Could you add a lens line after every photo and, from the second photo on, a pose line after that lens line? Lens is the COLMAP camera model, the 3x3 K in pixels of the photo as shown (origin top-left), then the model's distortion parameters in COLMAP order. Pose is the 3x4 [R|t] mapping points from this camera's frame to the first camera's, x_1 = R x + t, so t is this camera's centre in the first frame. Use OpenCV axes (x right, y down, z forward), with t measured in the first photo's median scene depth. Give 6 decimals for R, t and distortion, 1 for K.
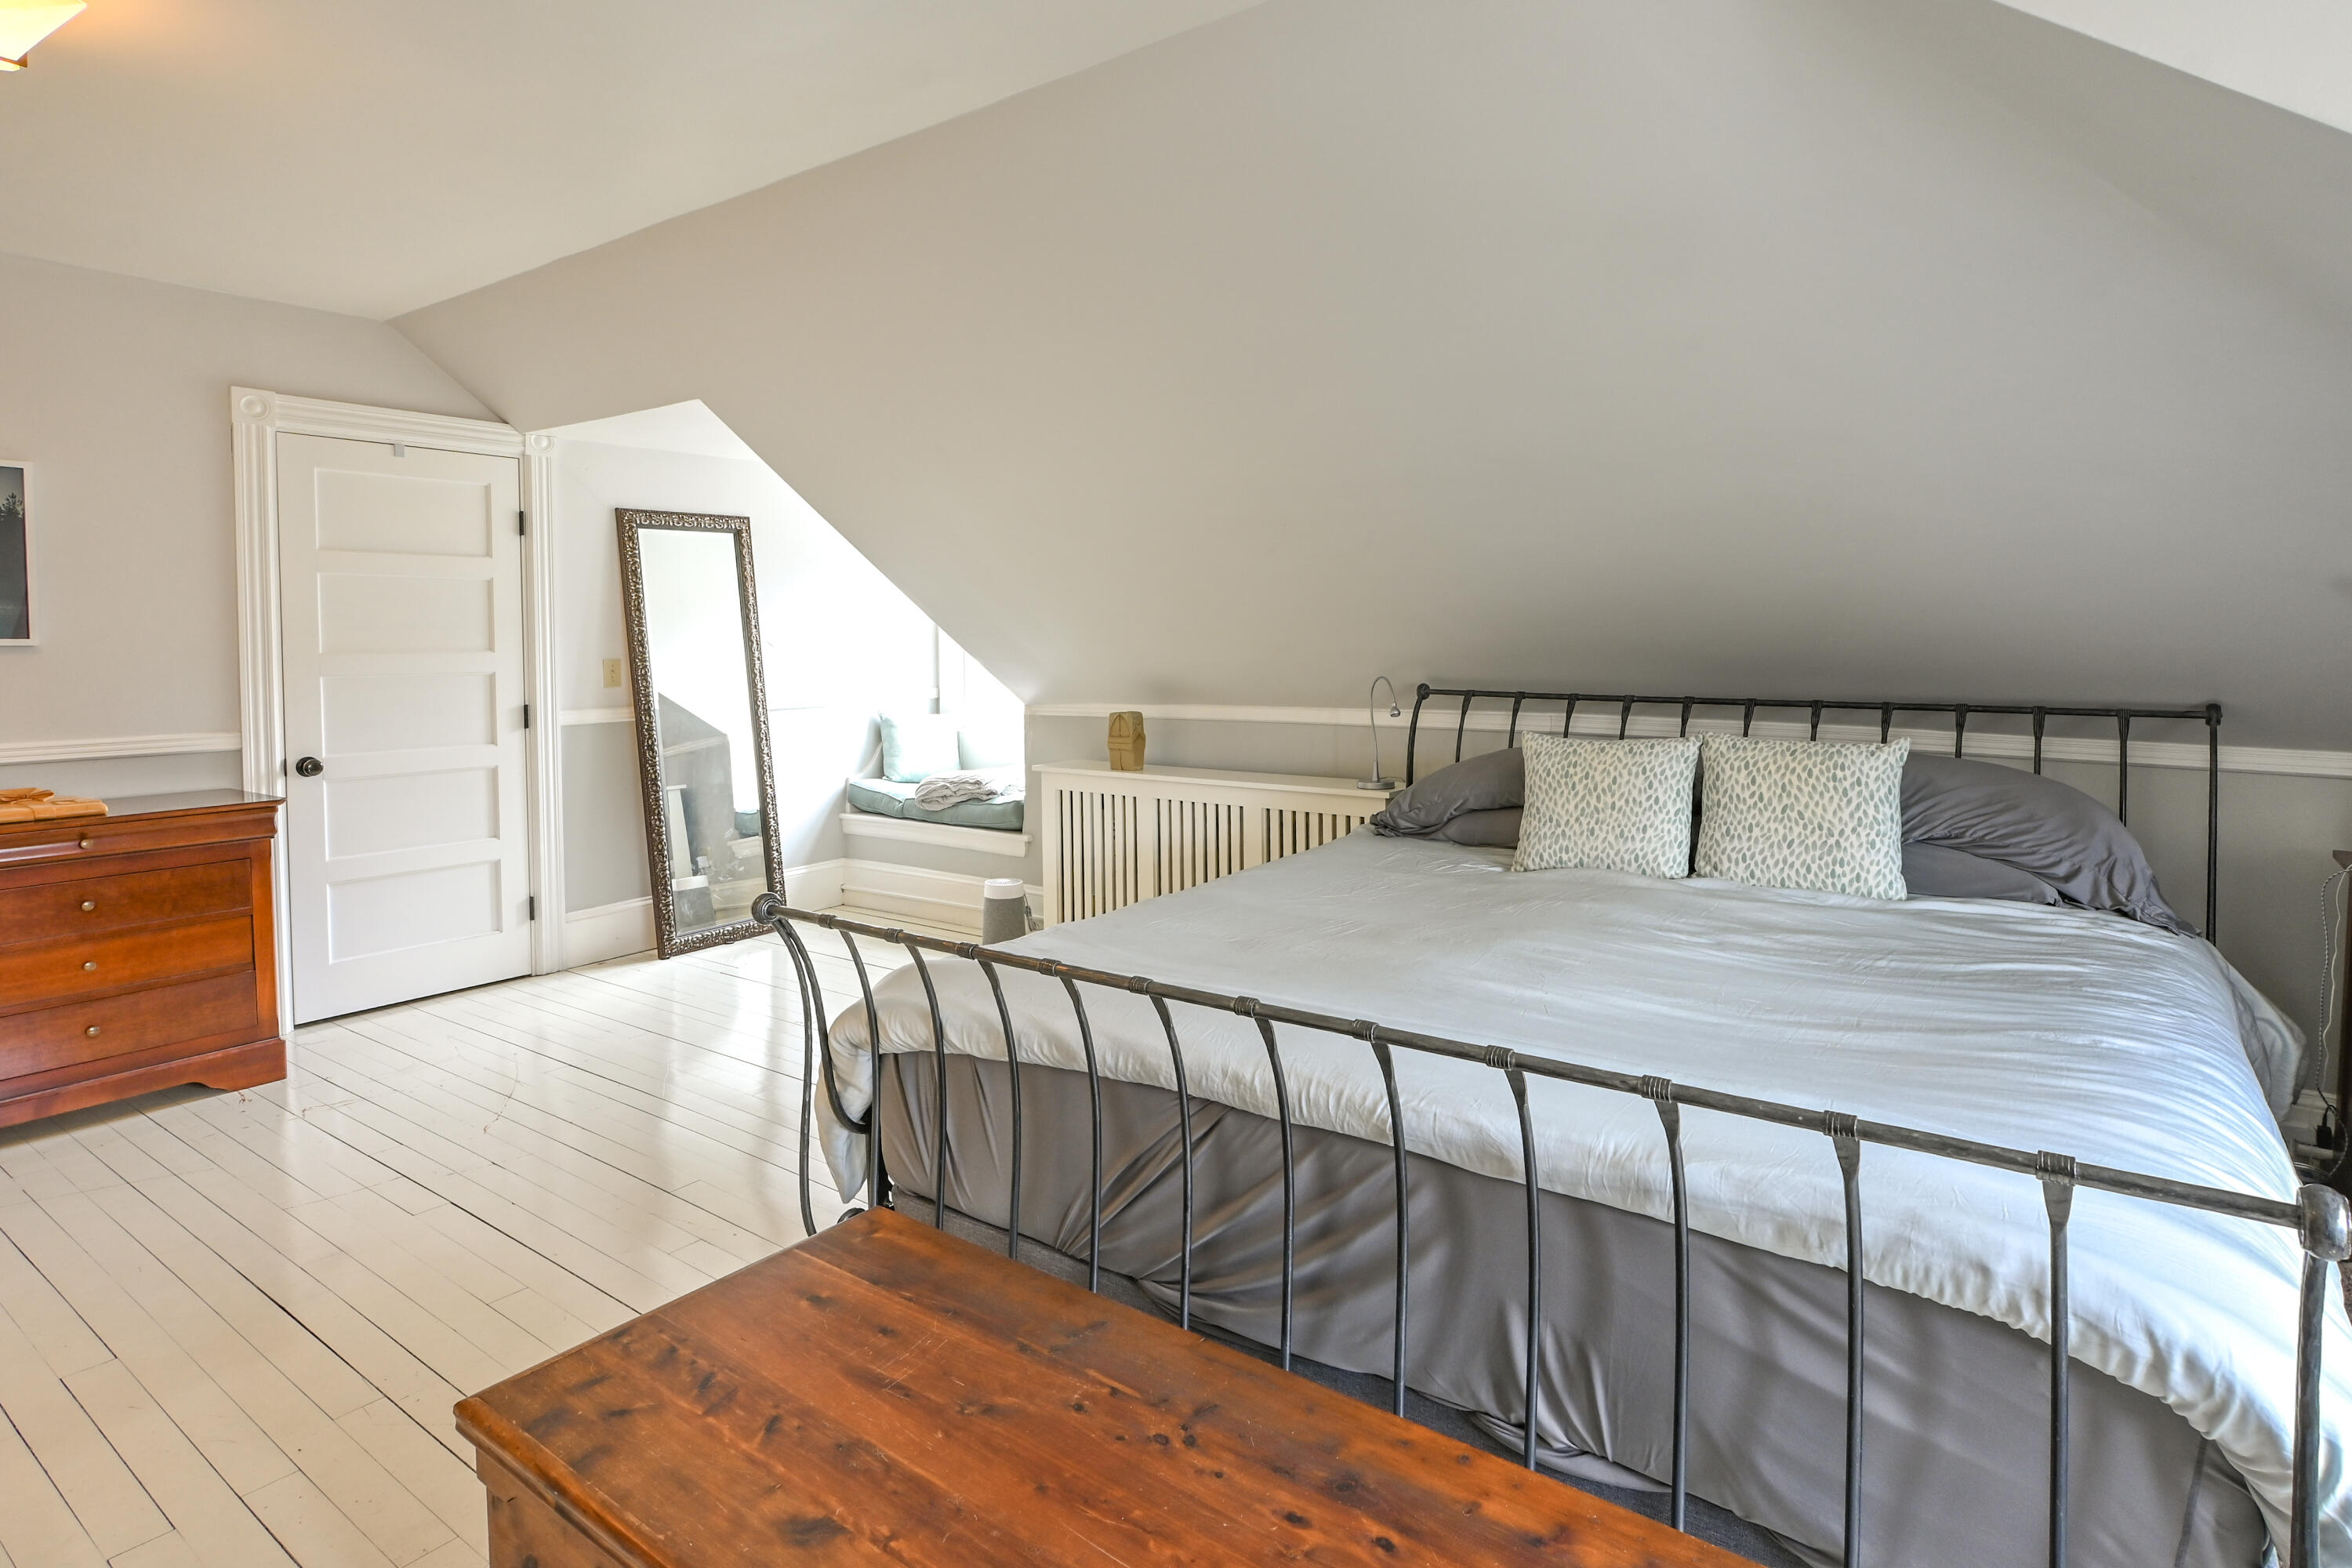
lens RADIAL K [[1246.4, 0, 1212.5], [0, 1246.4, 677.6], [0, 0, 1]] dist [-0.007683, 0.002130]
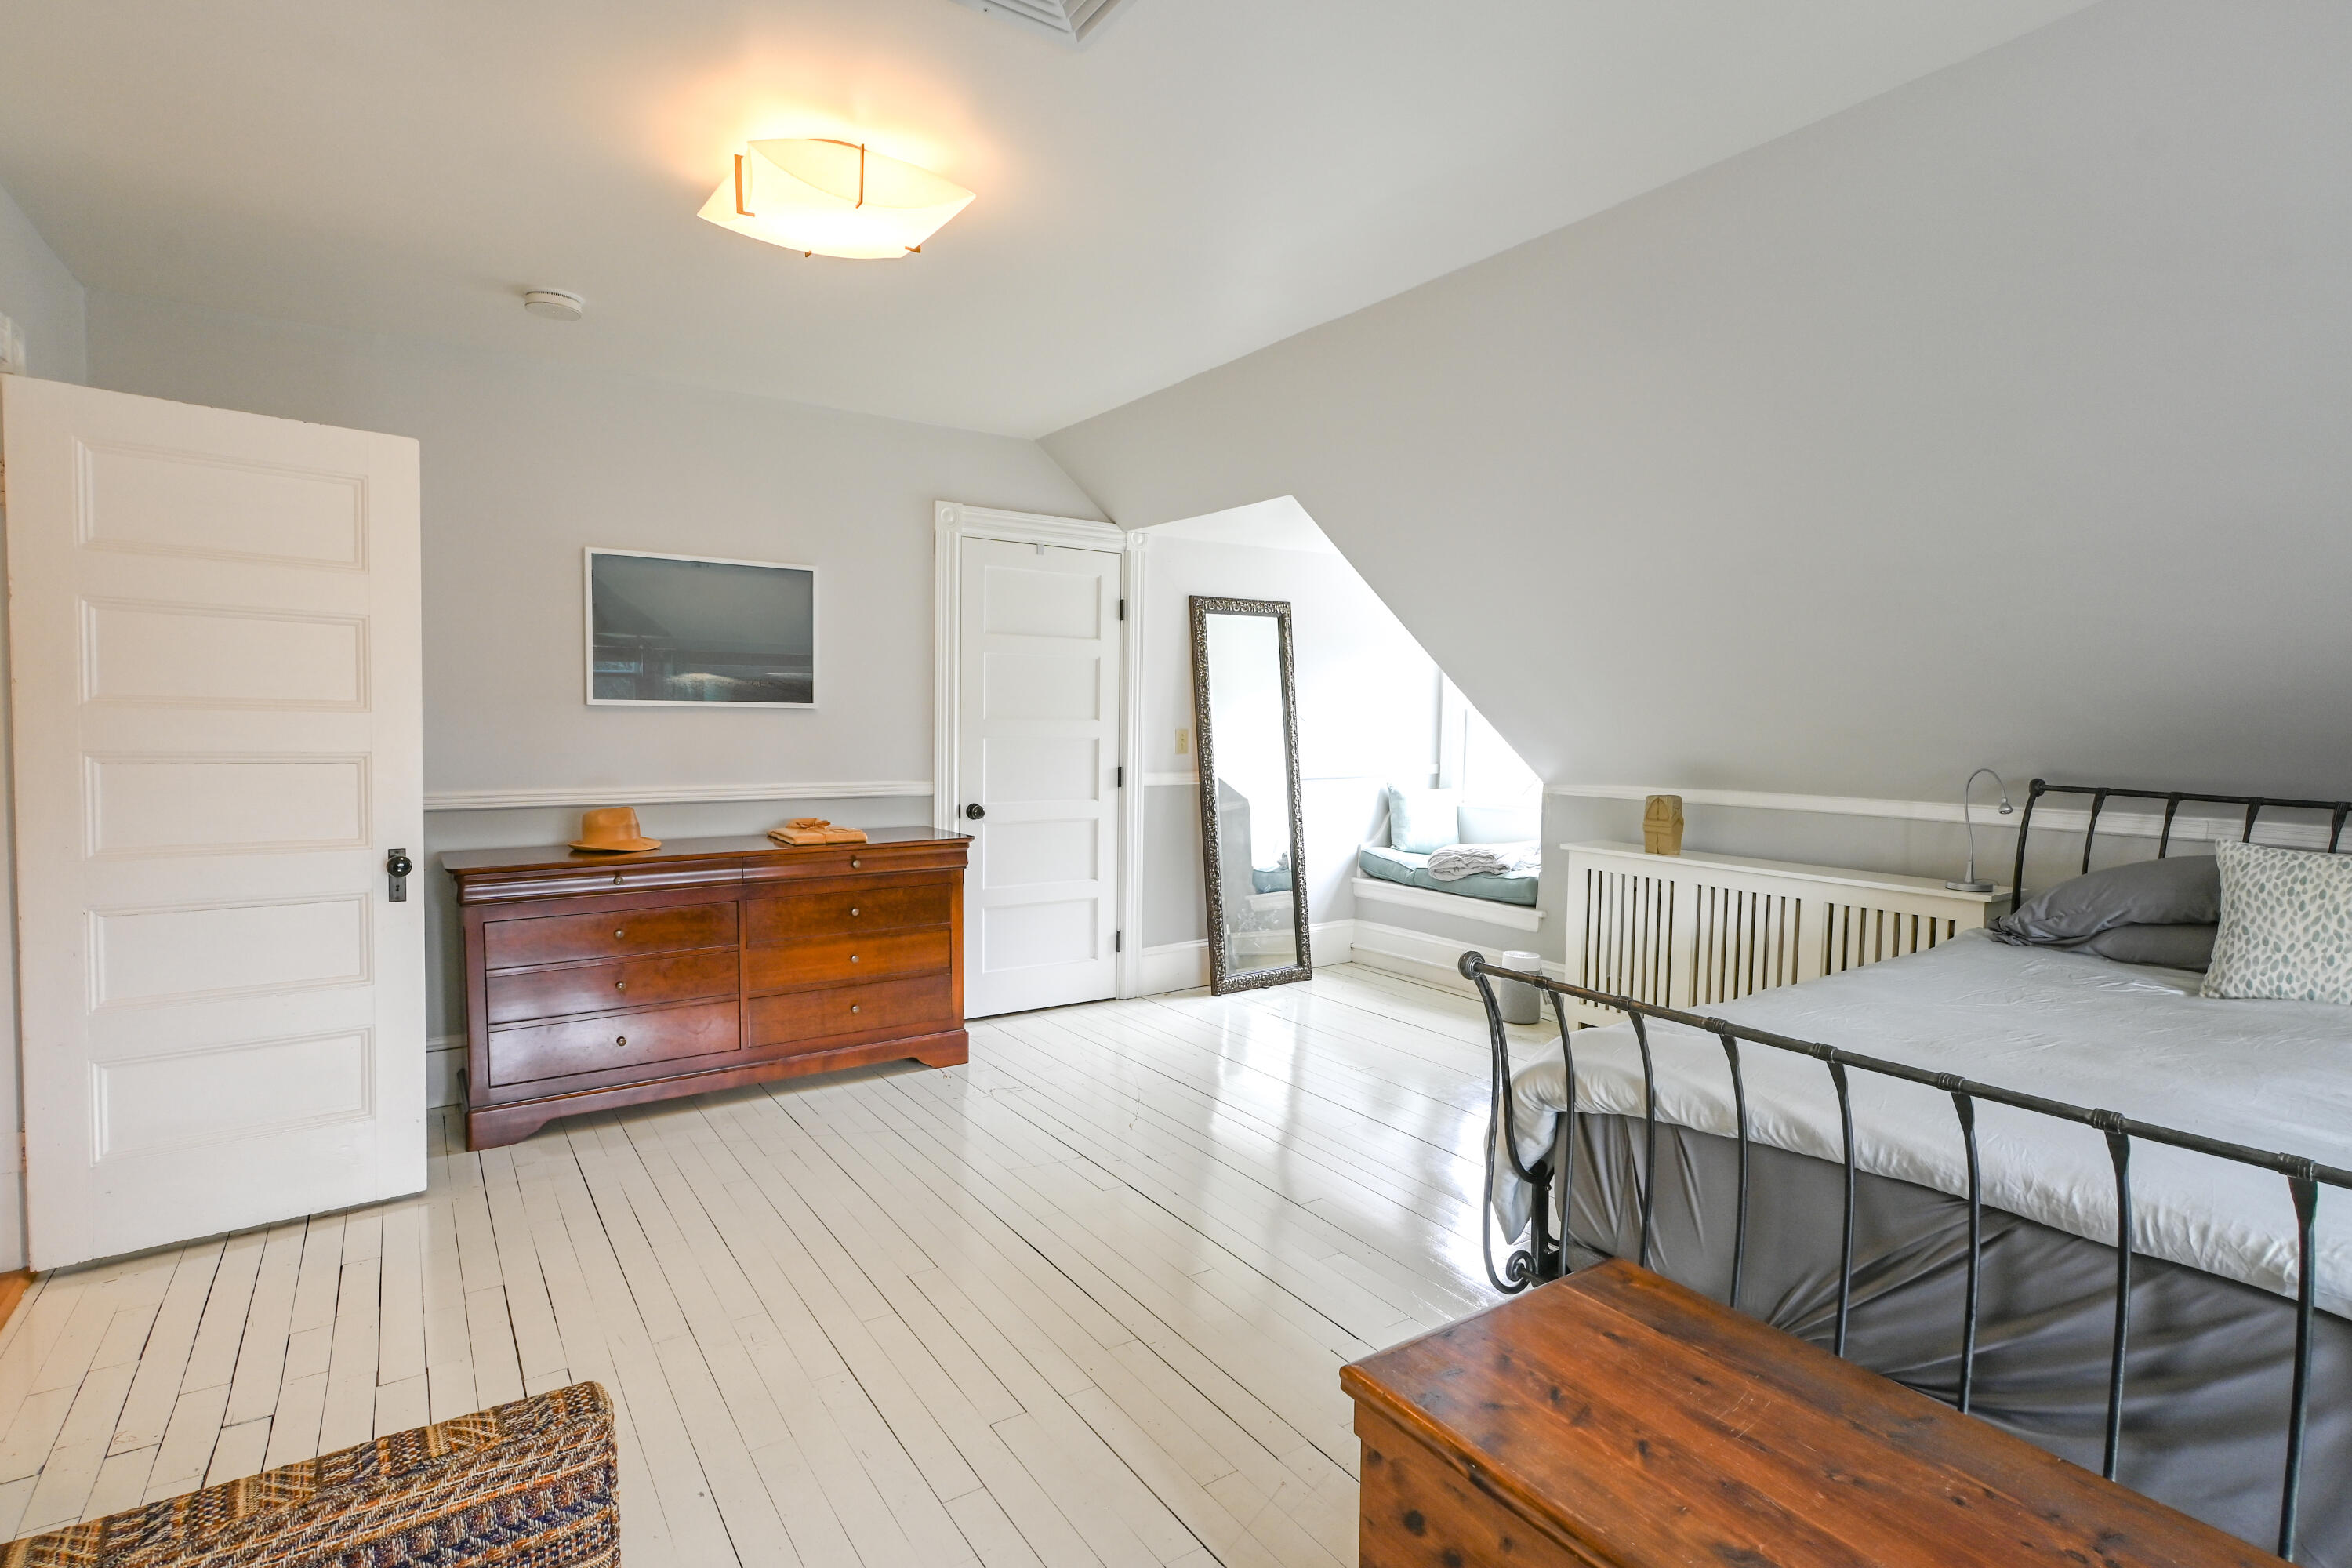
lens RADIAL K [[1197.1, 0, 1187.4], [0, 1197.1, 789.3], [0, 0, 1]] dist [-0.006676, 0.003809]
pose [[0.936610, 0.042019, -0.347845, -0.133986], [-0.031806, 0.998880, 0.035021, 0.002155], [0.348927, -0.021738, 0.936898, -0.033497]]
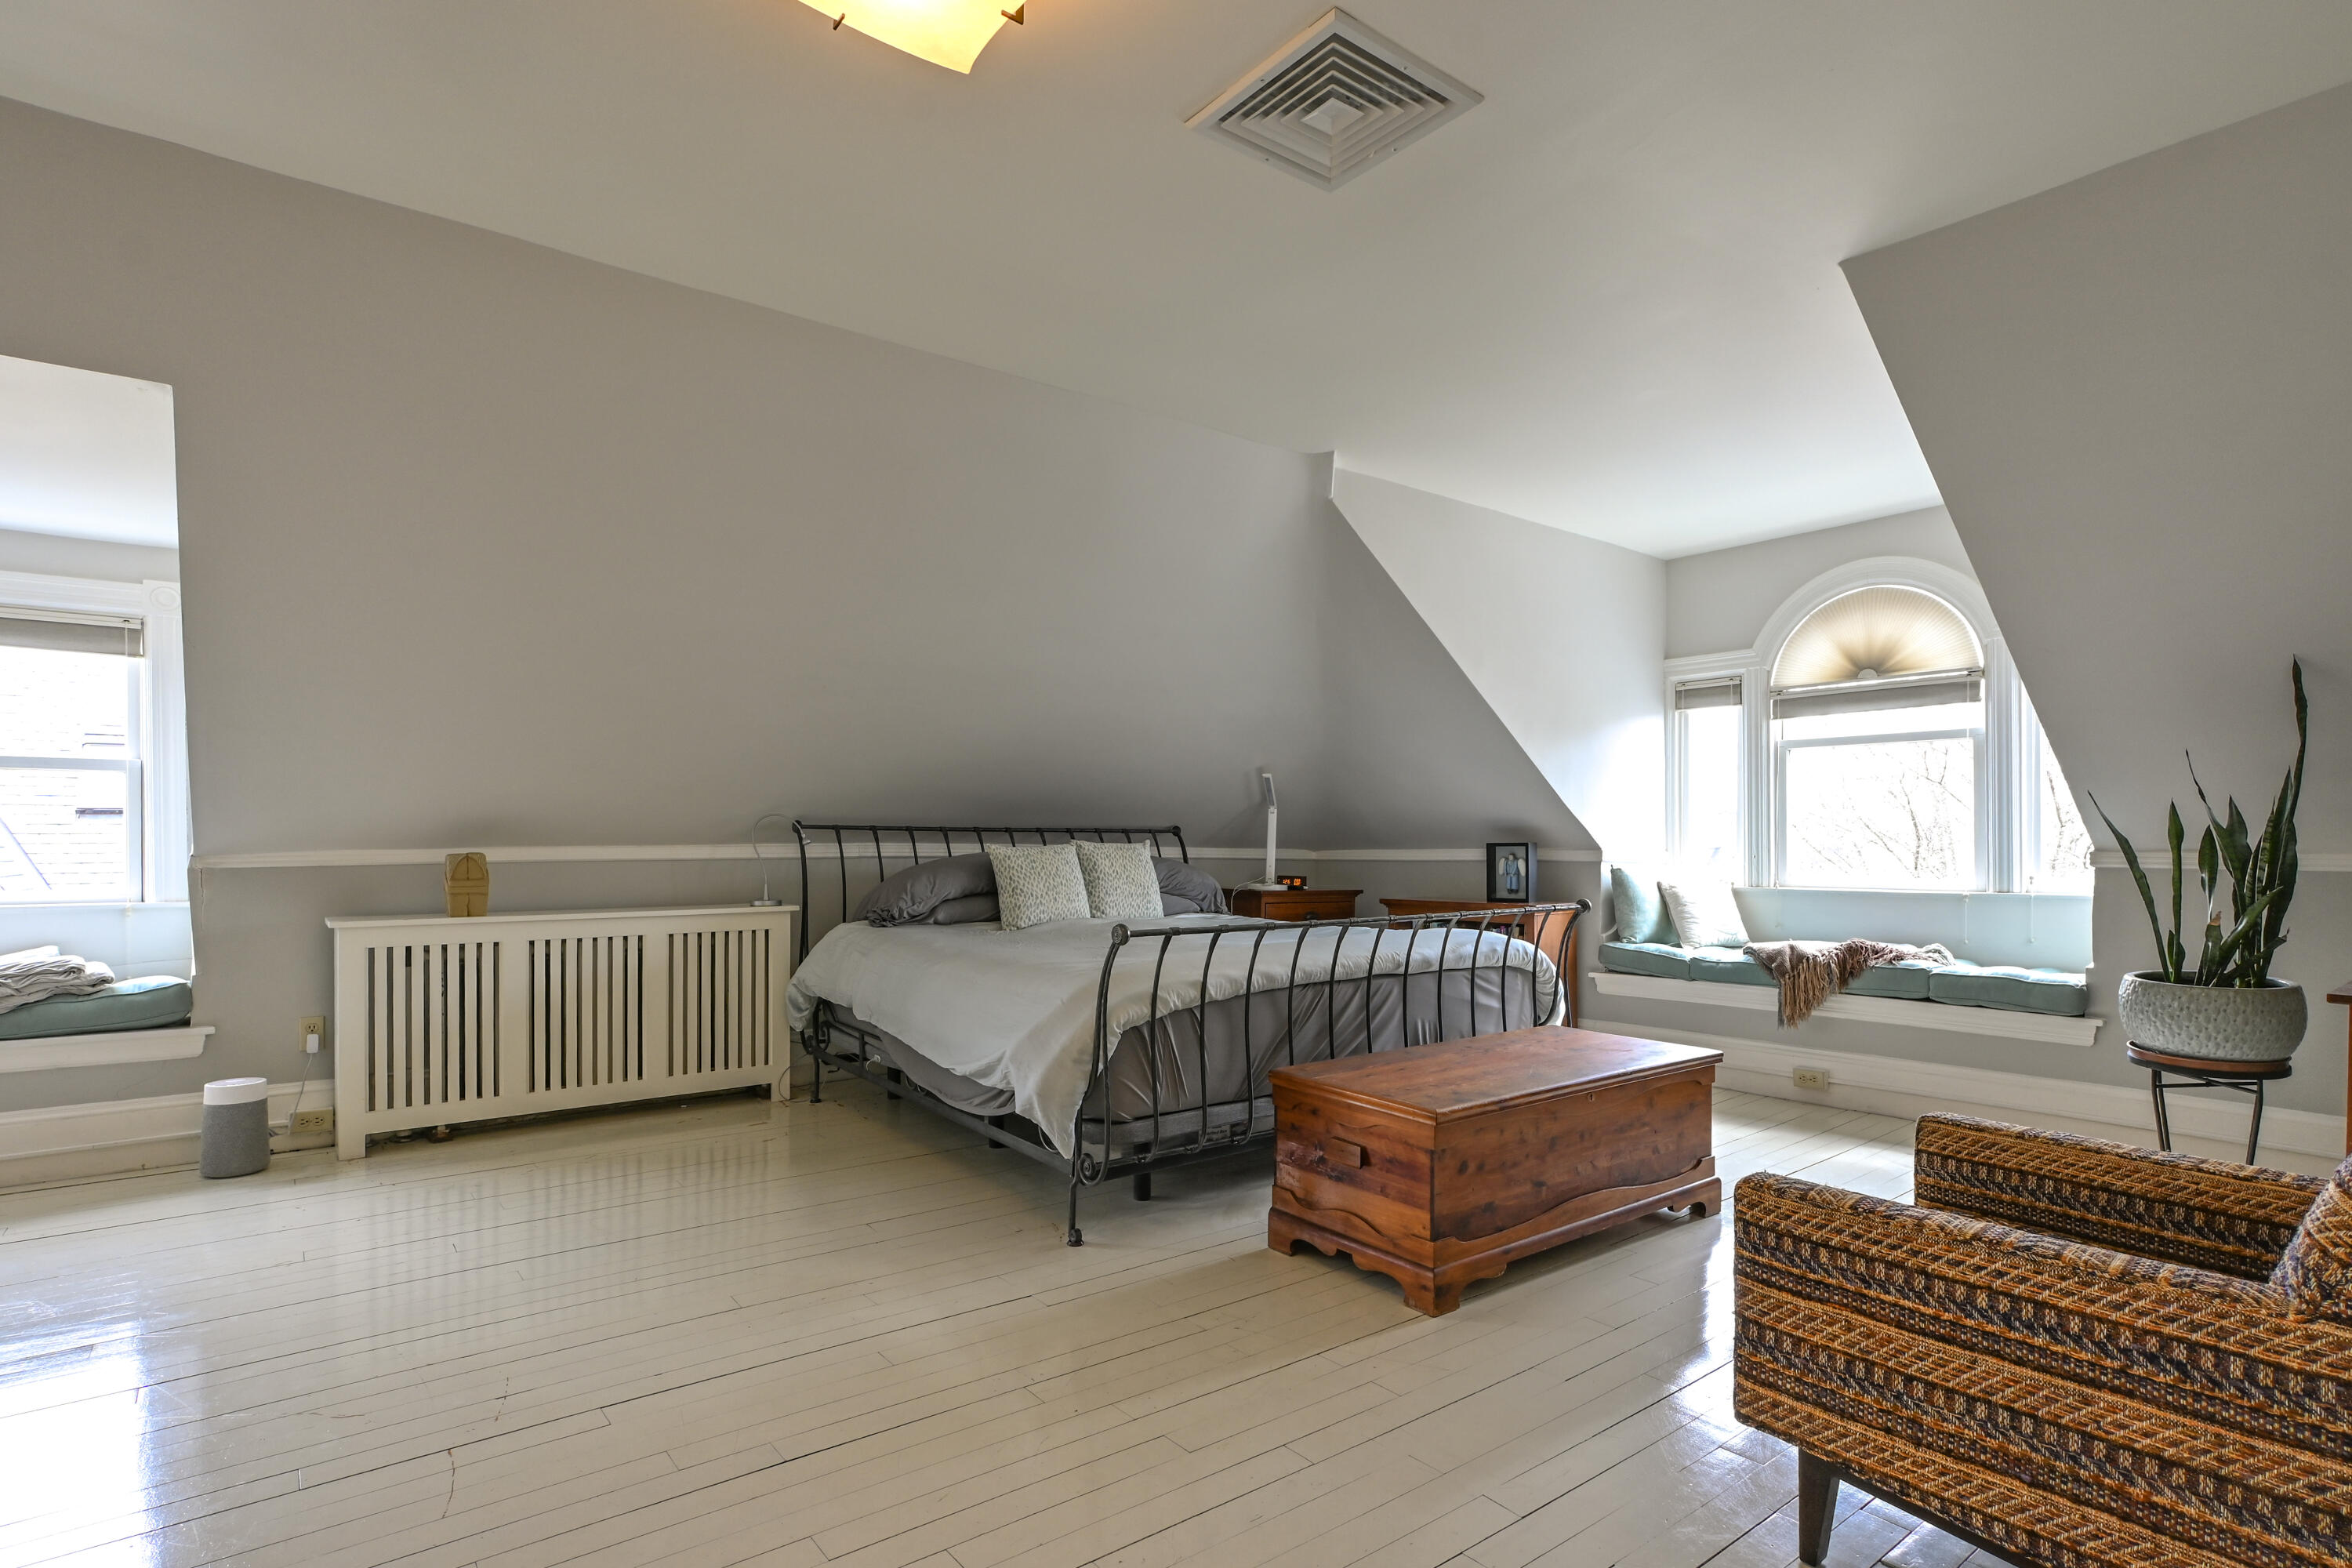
lens RADIAL K [[1197.1, 0, 1127.7], [0, 1197.1, 841.9], [0, 0, 1]] dist [-0.006676, 0.003809]
pose [[0.266021, 0.008983, 0.963925, -1.132520], [0.027391, 0.999482, -0.016873, 0.066994], [-0.963578, 0.030892, 0.265637, 0.417133]]
